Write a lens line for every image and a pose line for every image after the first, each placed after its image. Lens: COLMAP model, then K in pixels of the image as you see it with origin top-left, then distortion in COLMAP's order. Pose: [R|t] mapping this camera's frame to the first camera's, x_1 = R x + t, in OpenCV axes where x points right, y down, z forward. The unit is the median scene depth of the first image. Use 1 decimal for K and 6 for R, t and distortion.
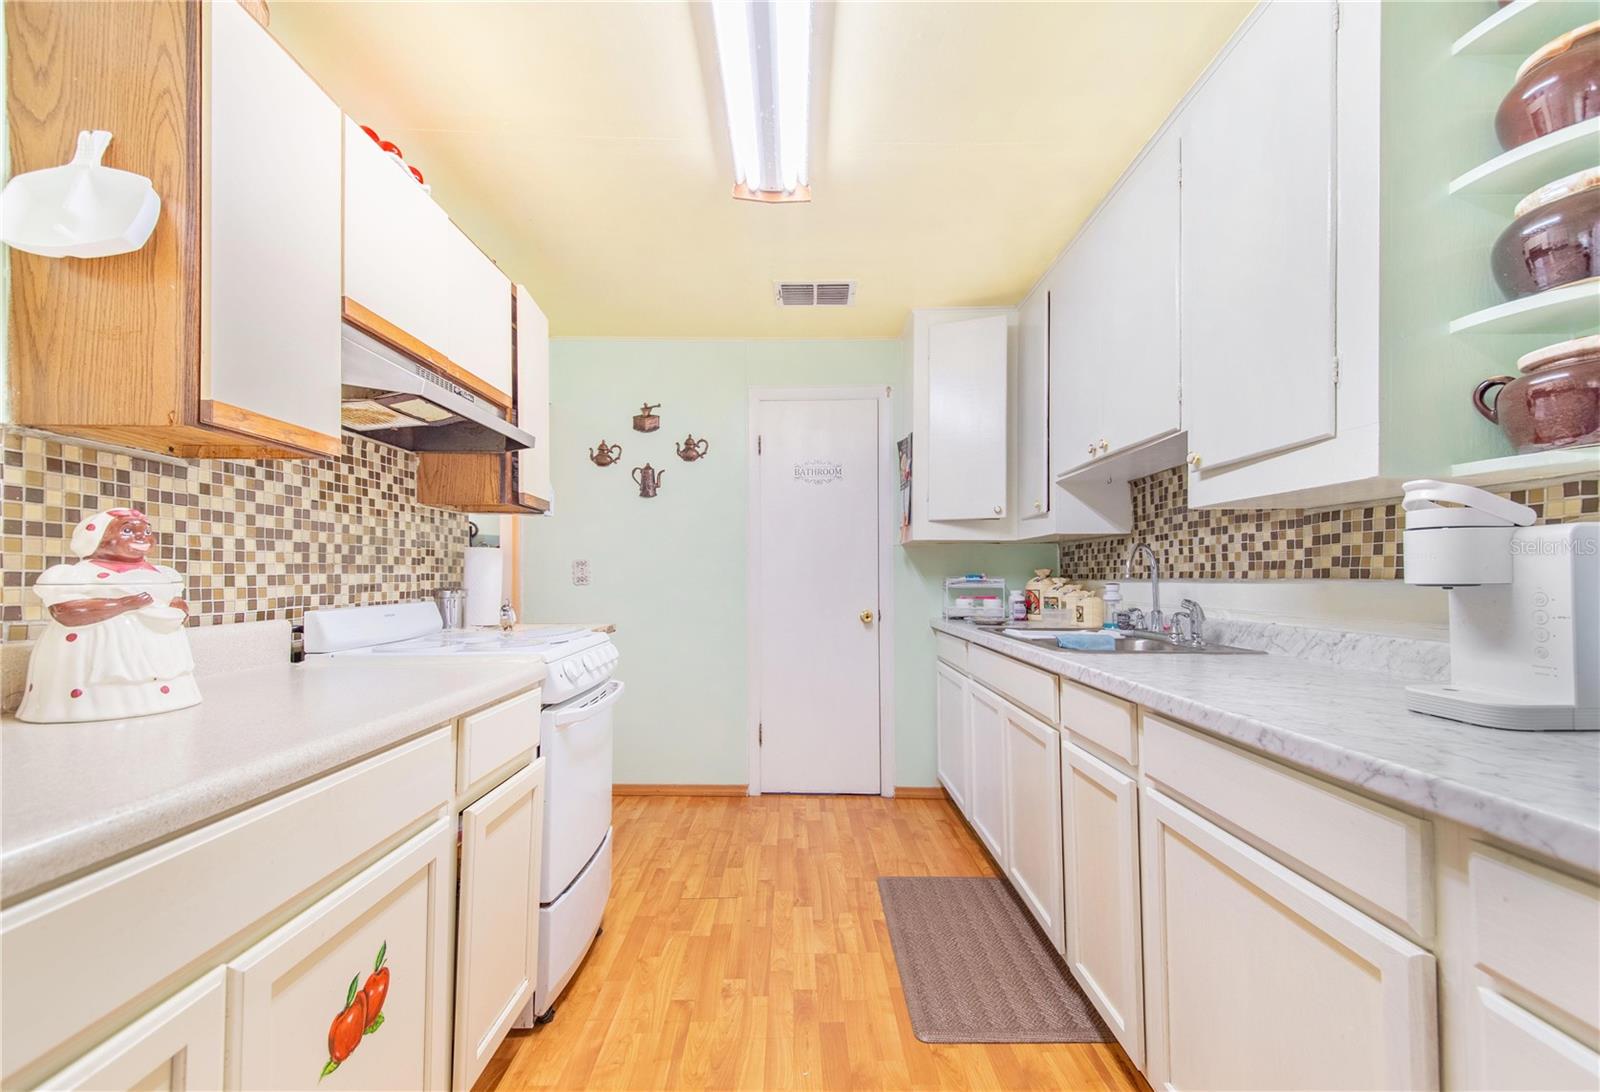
lens RADIAL K [[642.9, 0, 824.8], [0, 642.9, 585.3], [0, 0, 1]] dist [0.015587, -0.001444]
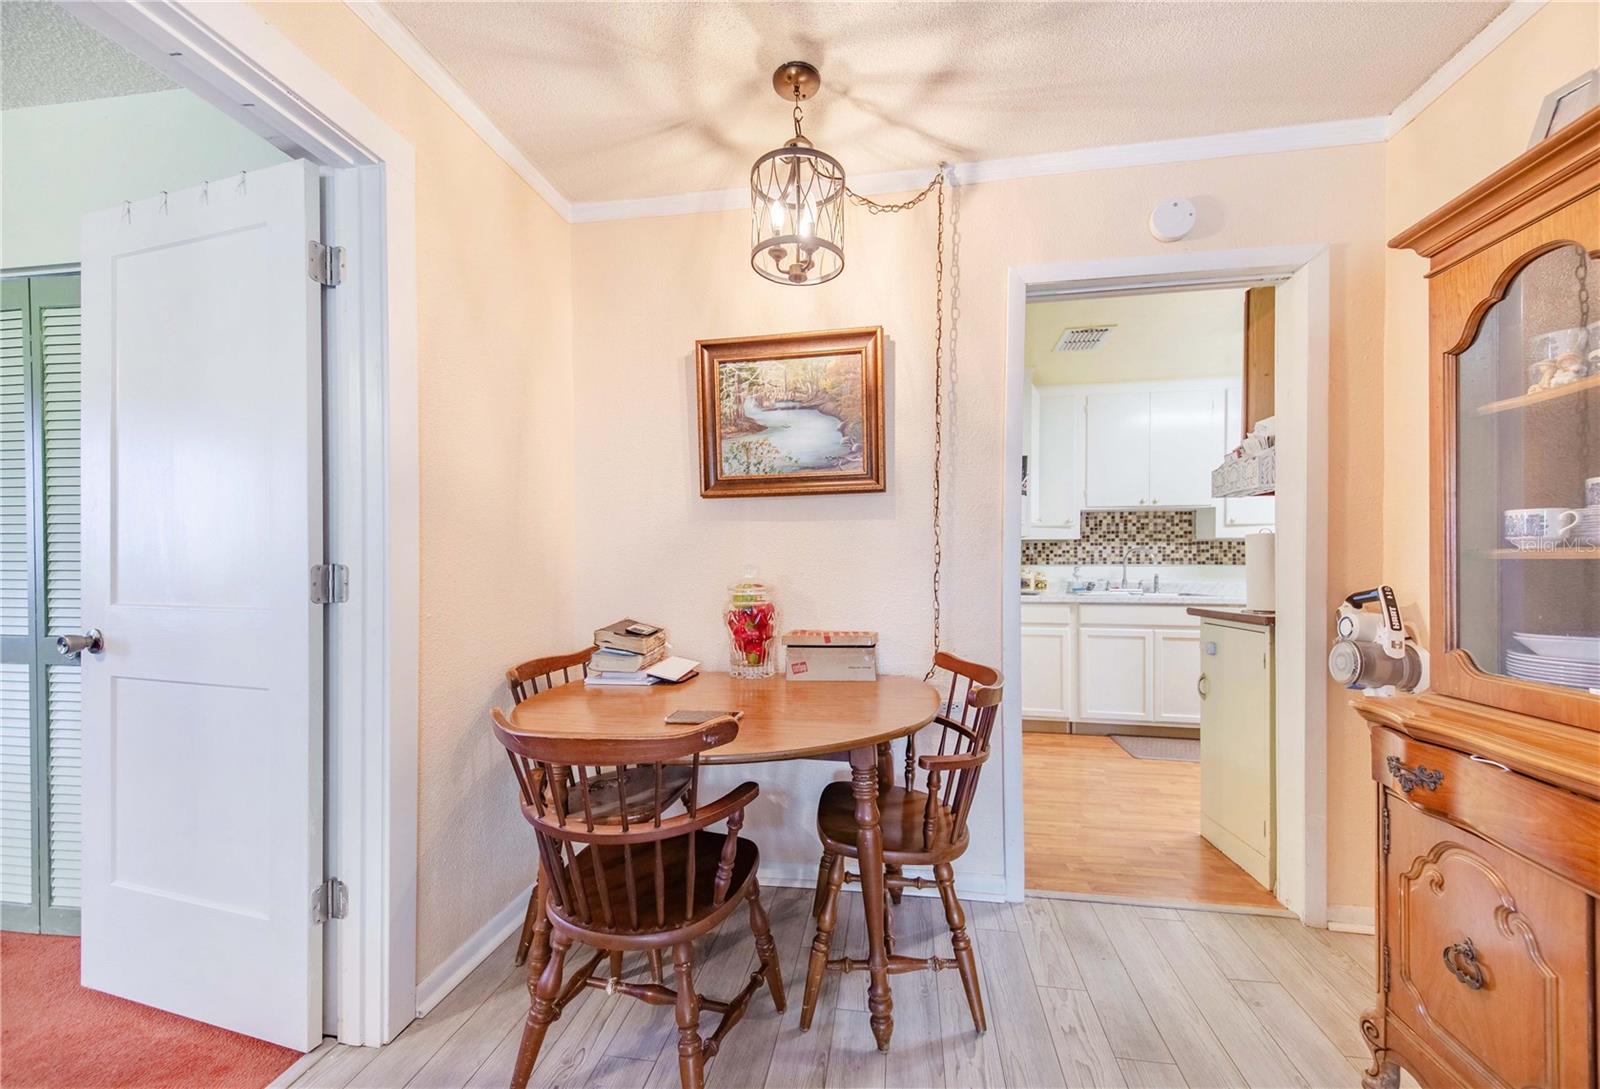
lens RADIAL K [[642.9, 0, 789.7], [0, 642.9, 560.9], [0, 0, 1]] dist [0.015587, -0.001444]
pose [[0.175301, 0.007869, 0.984483, -2.512045], [0.008123, 0.999922, -0.009439, -0.015246], [-0.984481, 0.009652, 0.175224, 2.438659]]
